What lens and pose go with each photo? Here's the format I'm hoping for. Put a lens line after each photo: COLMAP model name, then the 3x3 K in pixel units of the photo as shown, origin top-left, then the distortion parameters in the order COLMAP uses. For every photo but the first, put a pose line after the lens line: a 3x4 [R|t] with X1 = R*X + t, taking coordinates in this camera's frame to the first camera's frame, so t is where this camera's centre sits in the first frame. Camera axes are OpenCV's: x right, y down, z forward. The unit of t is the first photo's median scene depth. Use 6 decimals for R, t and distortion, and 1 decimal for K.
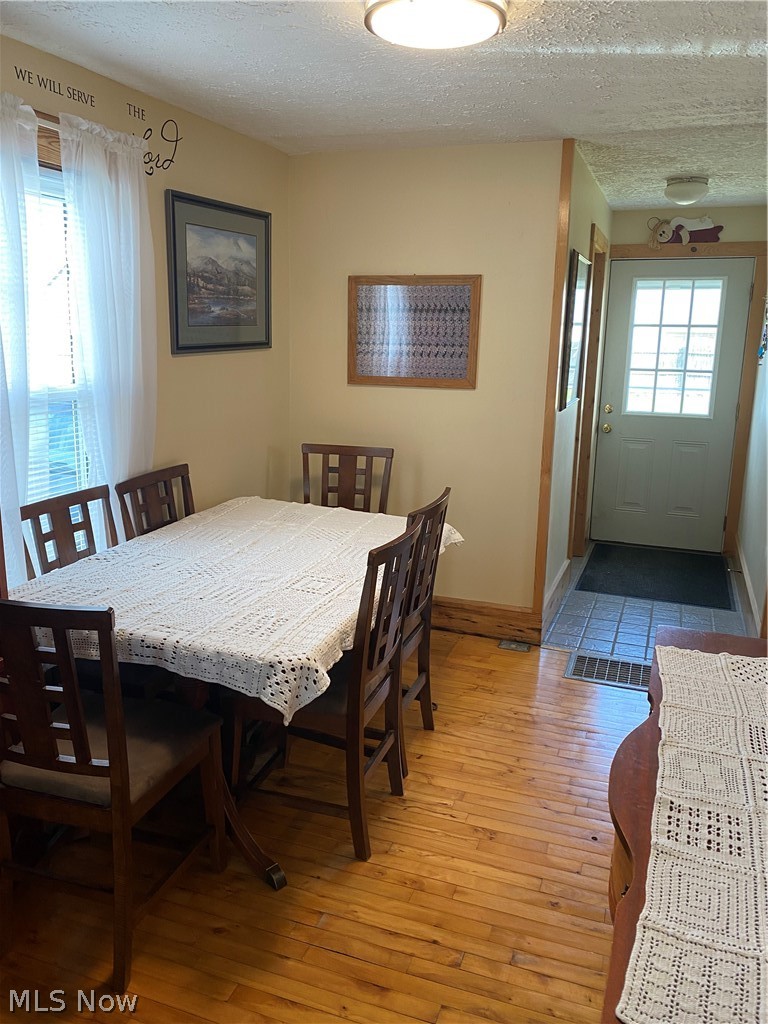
lens RADIAL K [[760.8, 0, 389.4], [0, 760.8, 512.1], [0, 0, 1]] dist [0.049783, -0.059683]
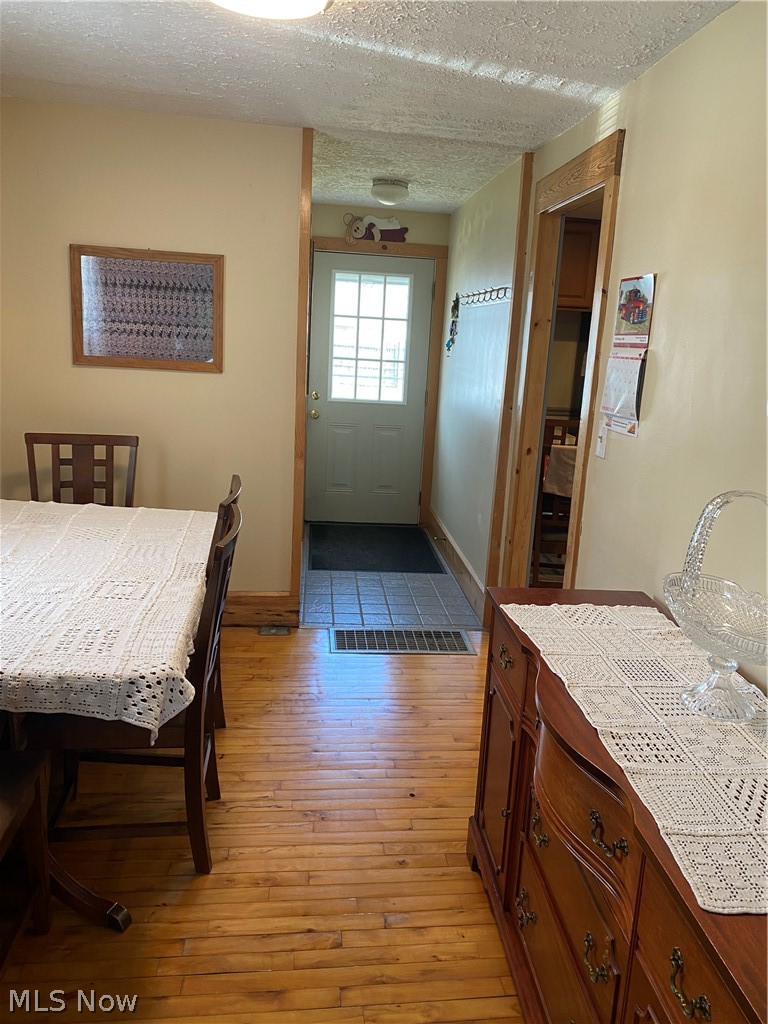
lens RADIAL K [[760.8, 0, 389.4], [0, 760.8, 512.1], [0, 0, 1]] dist [0.049783, -0.059683]
pose [[0.894828, -0.067144, 0.441333, -0.173195], [0.058935, 0.997739, 0.032301, -0.005087], [-0.442504, -0.002894, 0.896762, 0.043666]]
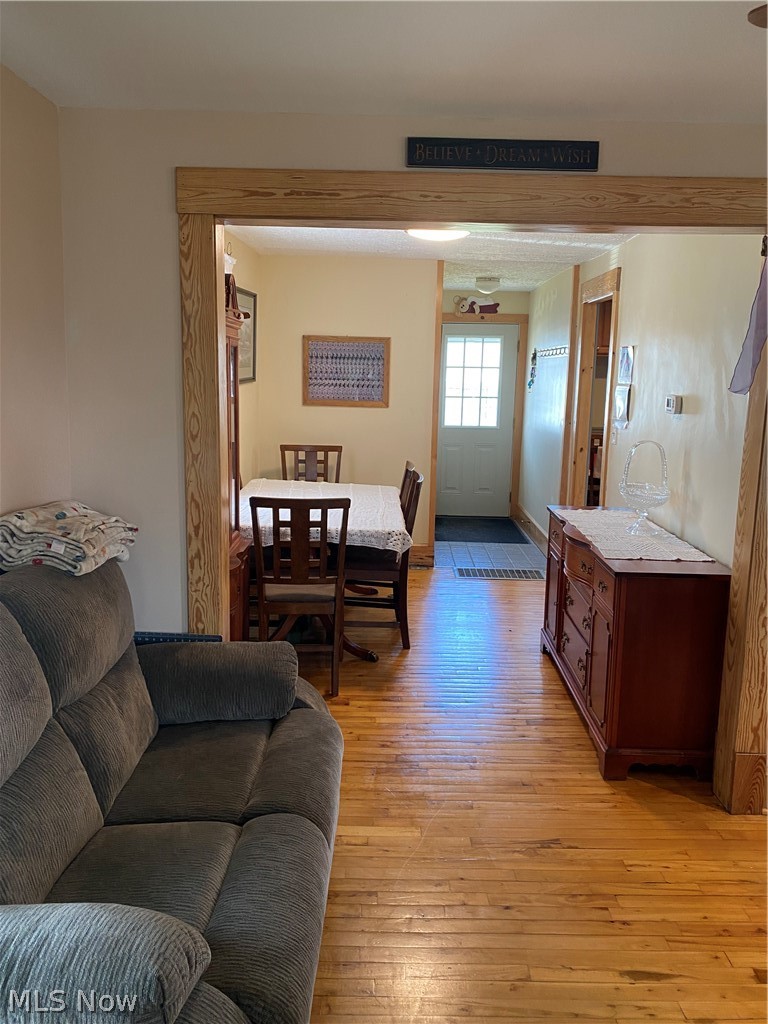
lens RADIAL K [[767.2, 0, 384.0], [0, 767.2, 512.0], [0, 0, 1]] dist [0.128944, -0.139301]
pose [[0.940870, -0.057096, 0.333920, -0.564359], [0.071229, 0.997002, -0.030223, 0.133205], [-0.331194, 0.052221, 0.942117, -0.639631]]
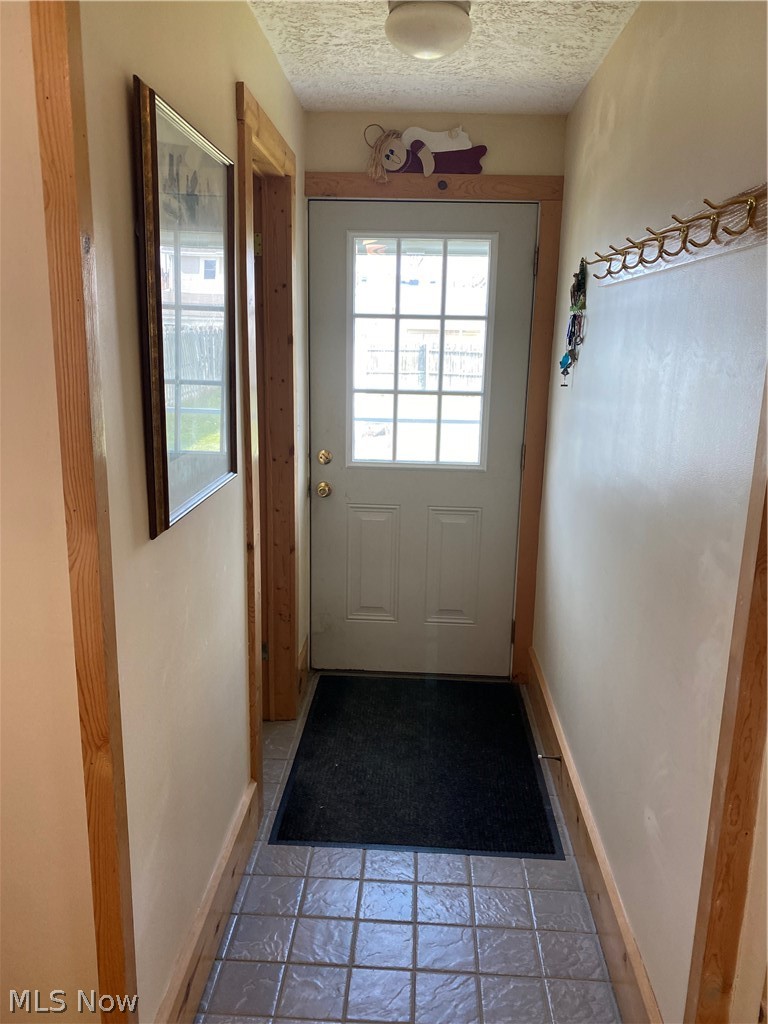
lens RADIAL K [[770.6, 0, 378.7], [0, 770.6, 510.5], [0, 0, 1]] dist [0.074507, -0.143141]
pose [[0.953686, -0.061668, 0.294415, 0.278590], [0.061339, 0.998063, 0.010362, -0.181156], [-0.294484, 0.008177, 0.955622, 0.781666]]
